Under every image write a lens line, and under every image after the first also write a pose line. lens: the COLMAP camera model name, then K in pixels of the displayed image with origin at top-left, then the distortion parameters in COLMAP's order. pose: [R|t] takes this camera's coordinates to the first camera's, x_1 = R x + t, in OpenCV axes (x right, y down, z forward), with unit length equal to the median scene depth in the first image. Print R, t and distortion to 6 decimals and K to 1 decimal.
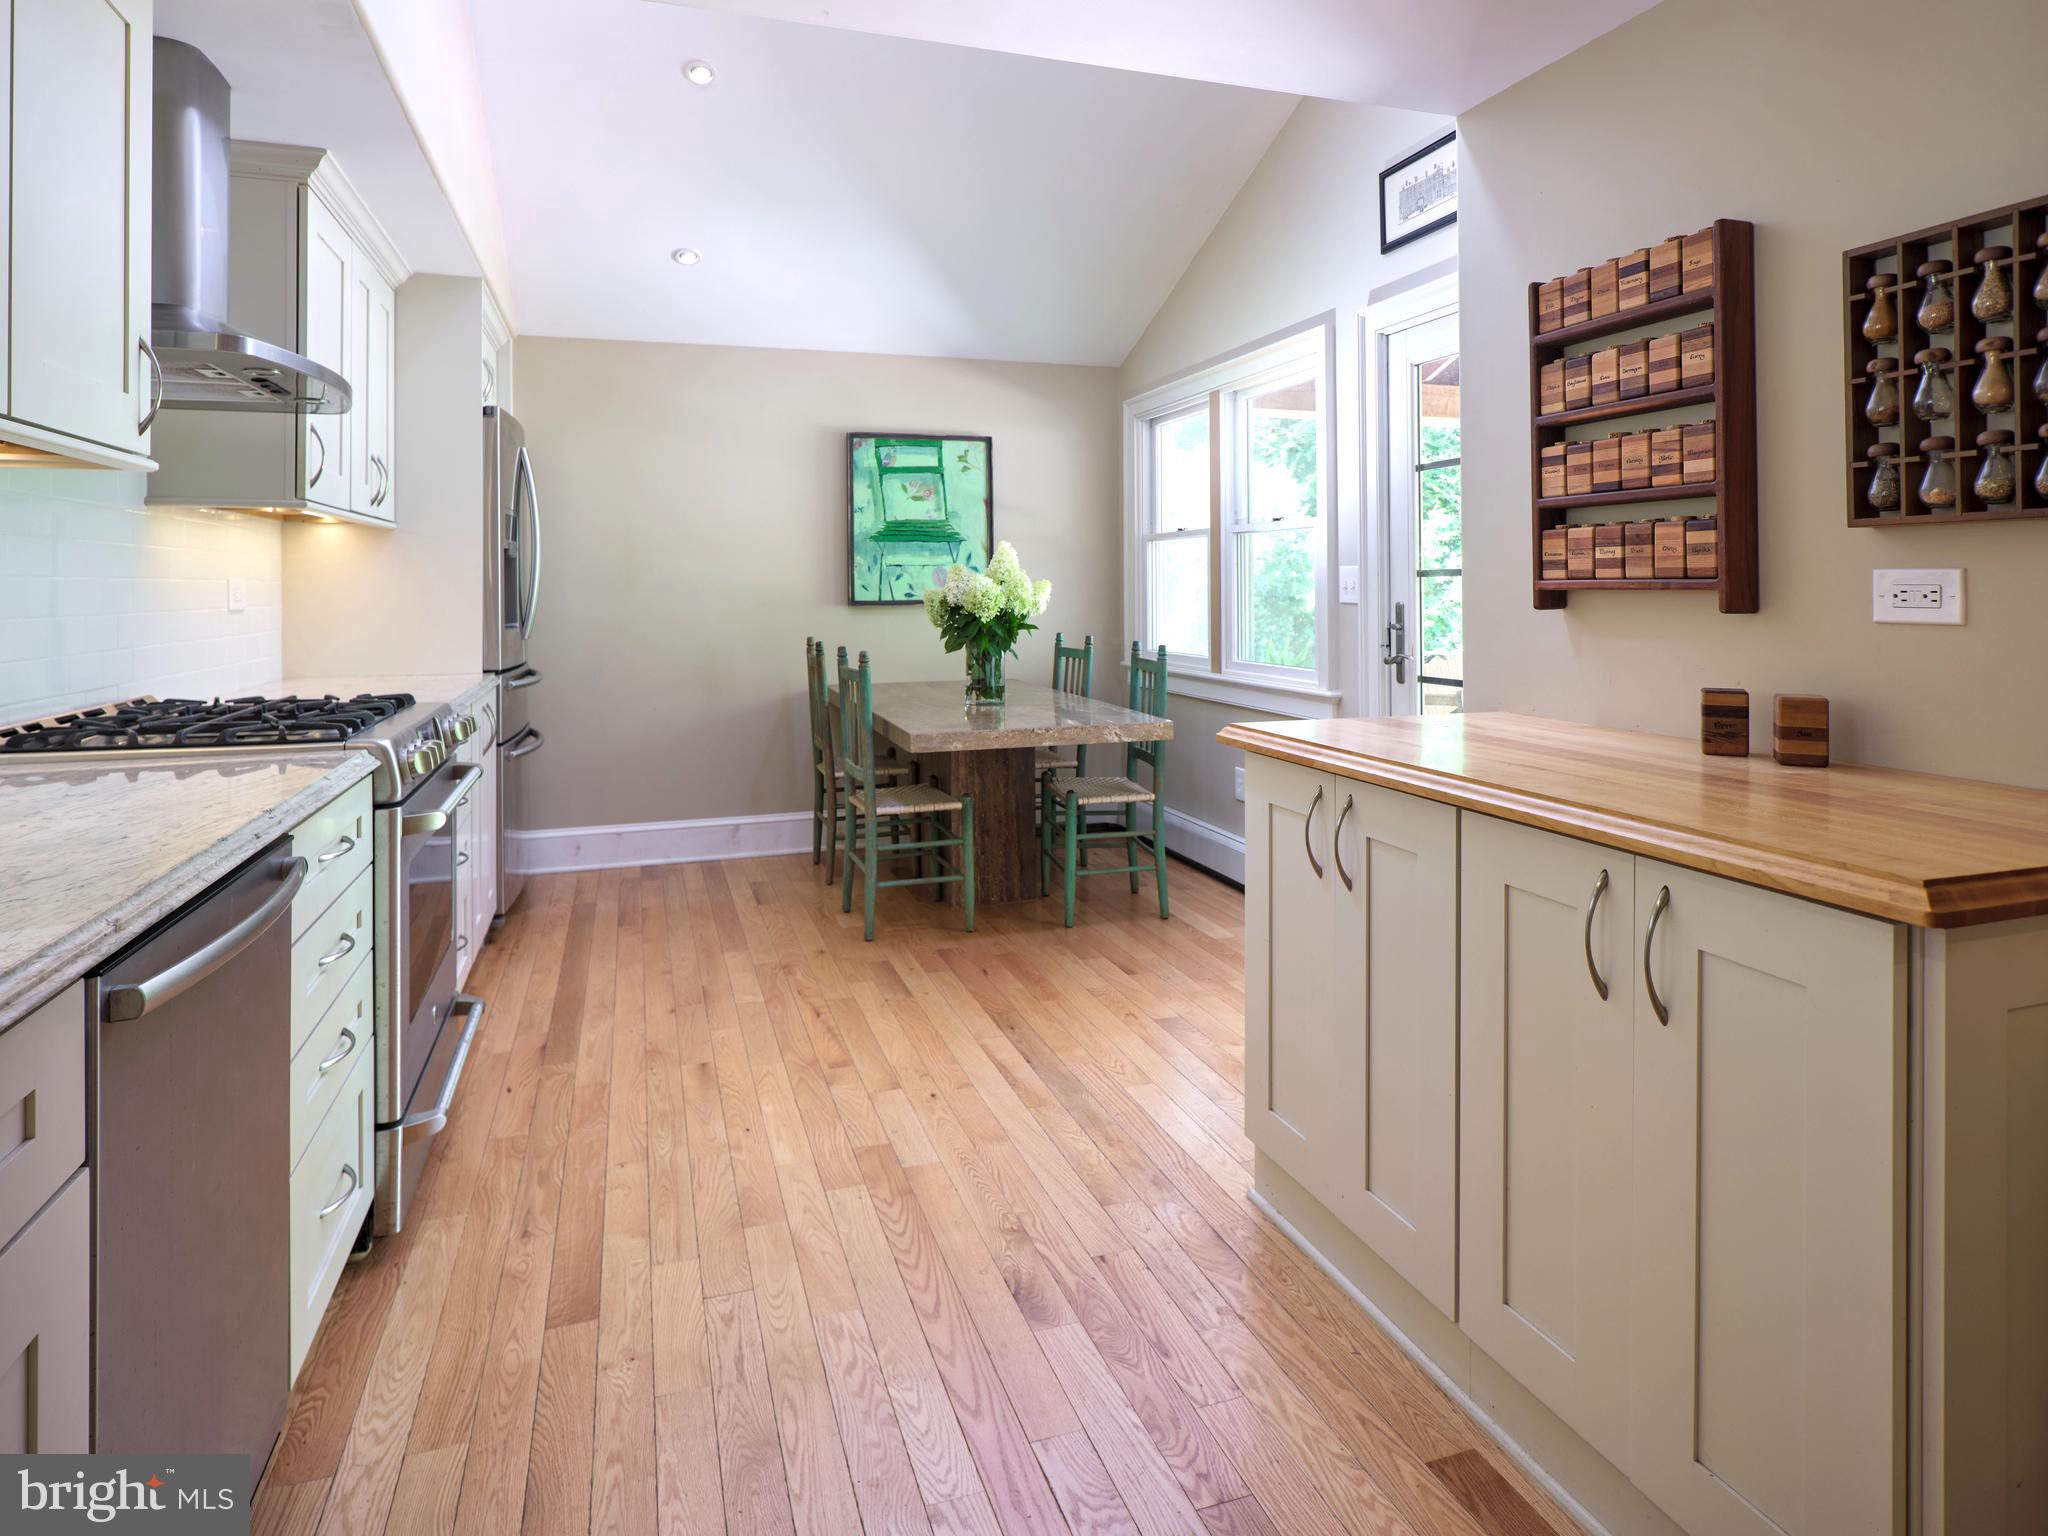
lens RADIAL K [[1157.9, 0, 1024.0], [0, 1157.9, 768.0], [0, 0, 1]] dist [-0.002602, -0.001597]
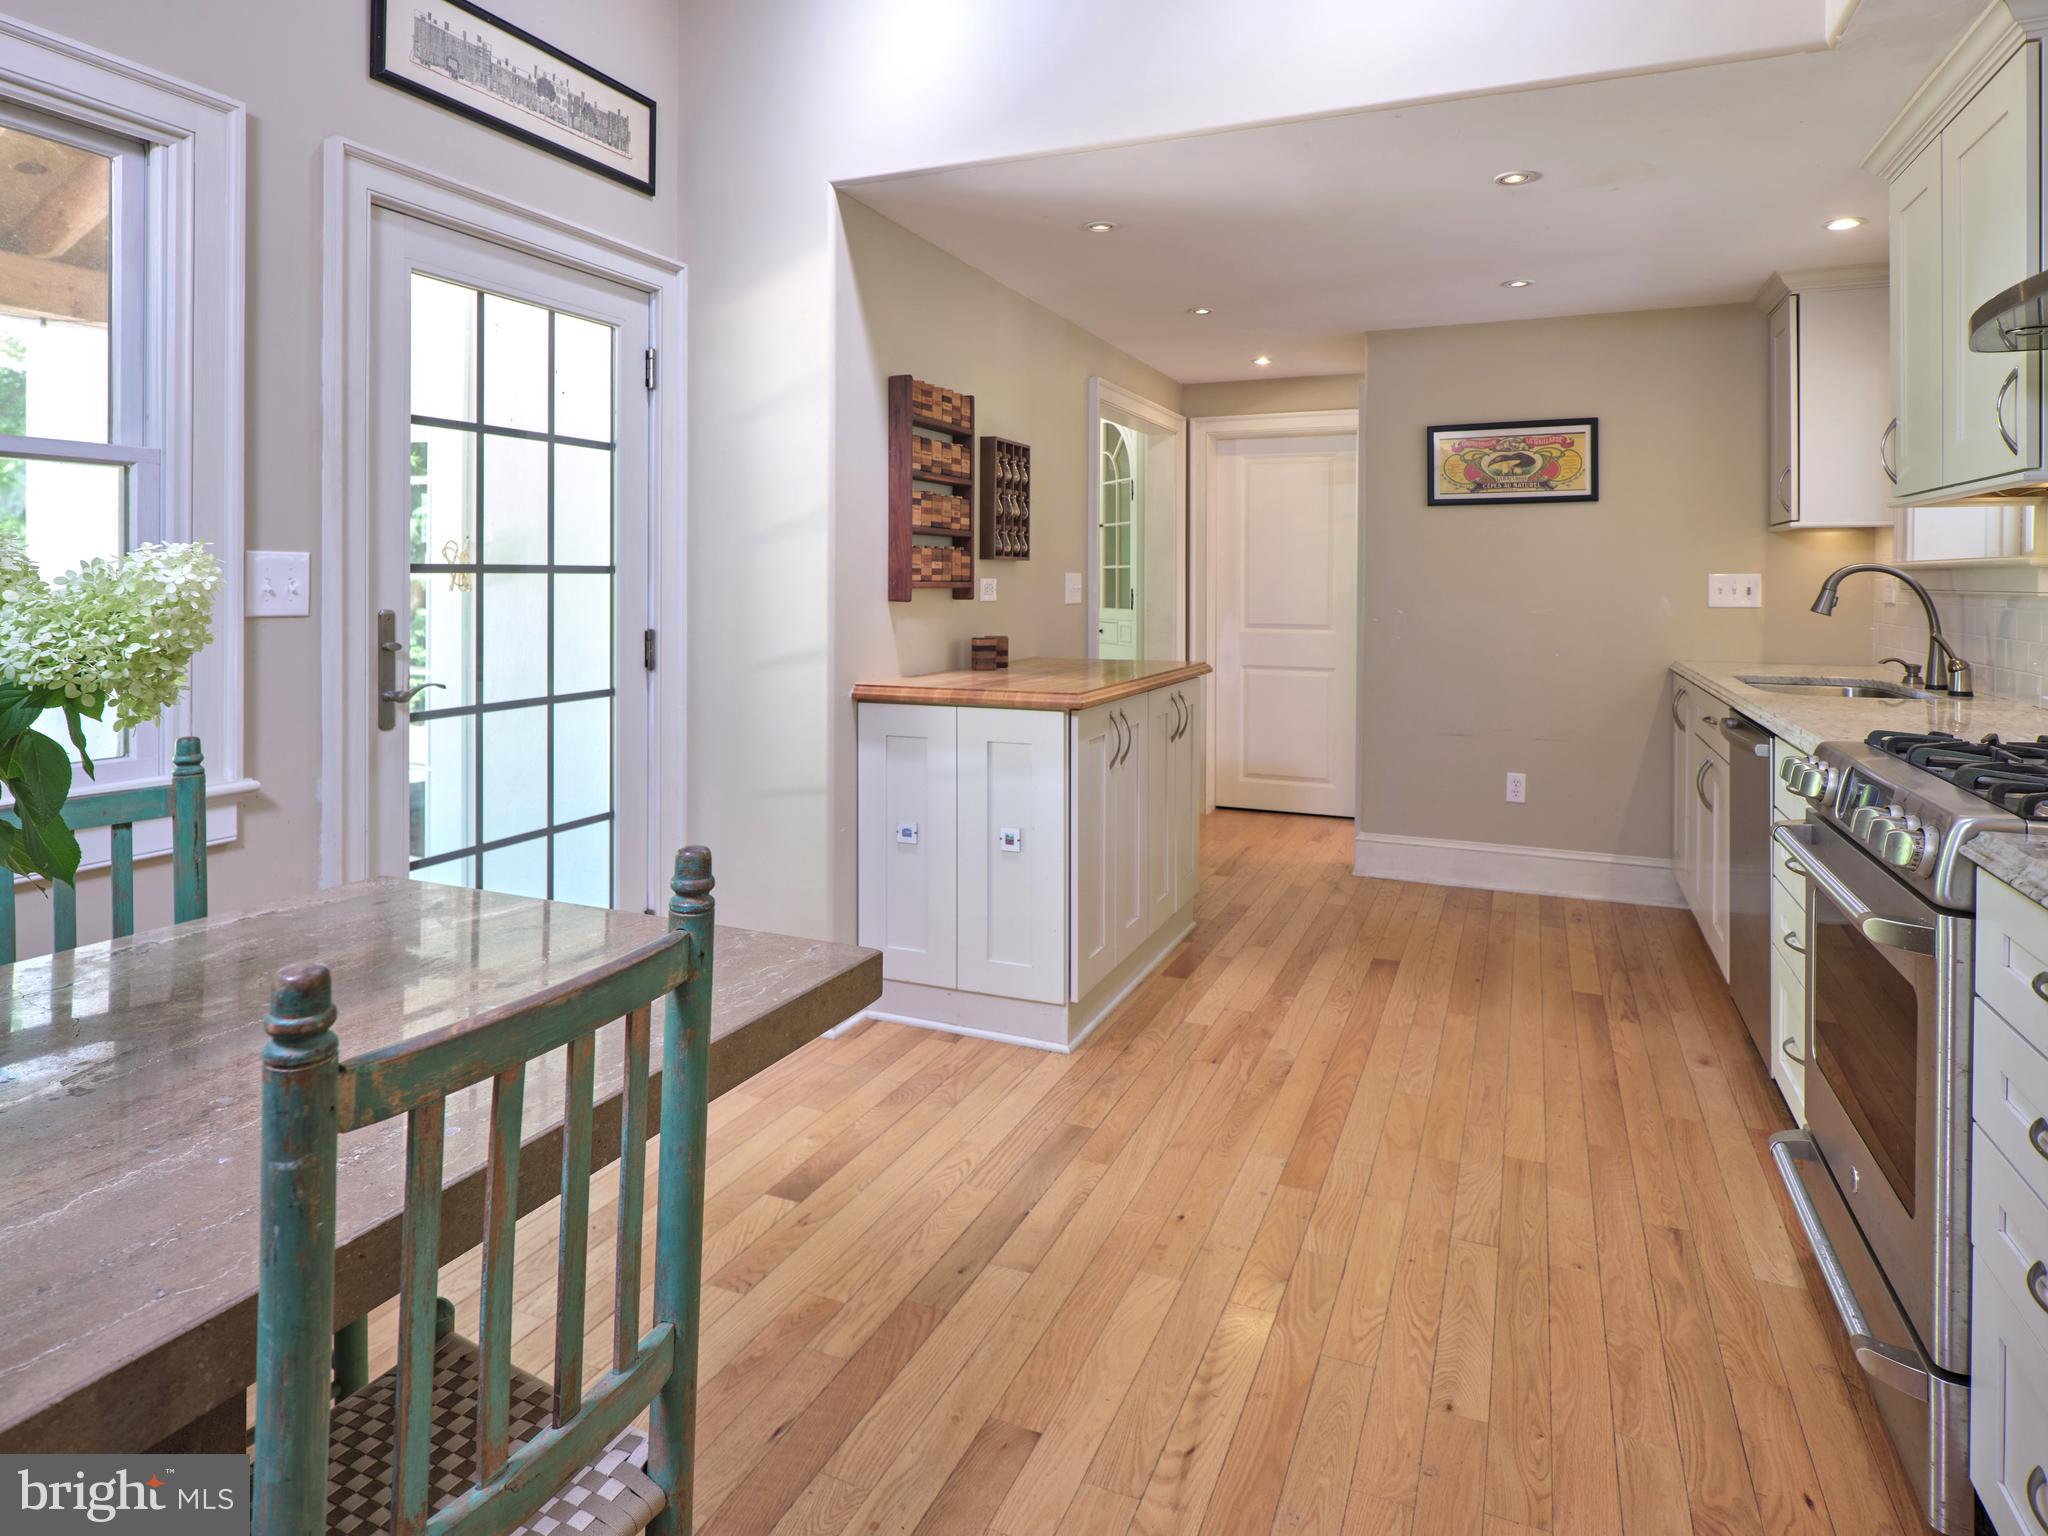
lens RADIAL K [[1157.9, 0, 1024.0], [0, 1157.9, 768.0], [0, 0, 1]] dist [-0.002602, -0.001597]
pose [[-0.734122, -0.107964, 0.670380, -0.677891], [0.104355, 0.957611, 0.268499, -0.322496], [-0.670951, 0.267069, -0.691736, 2.023809]]
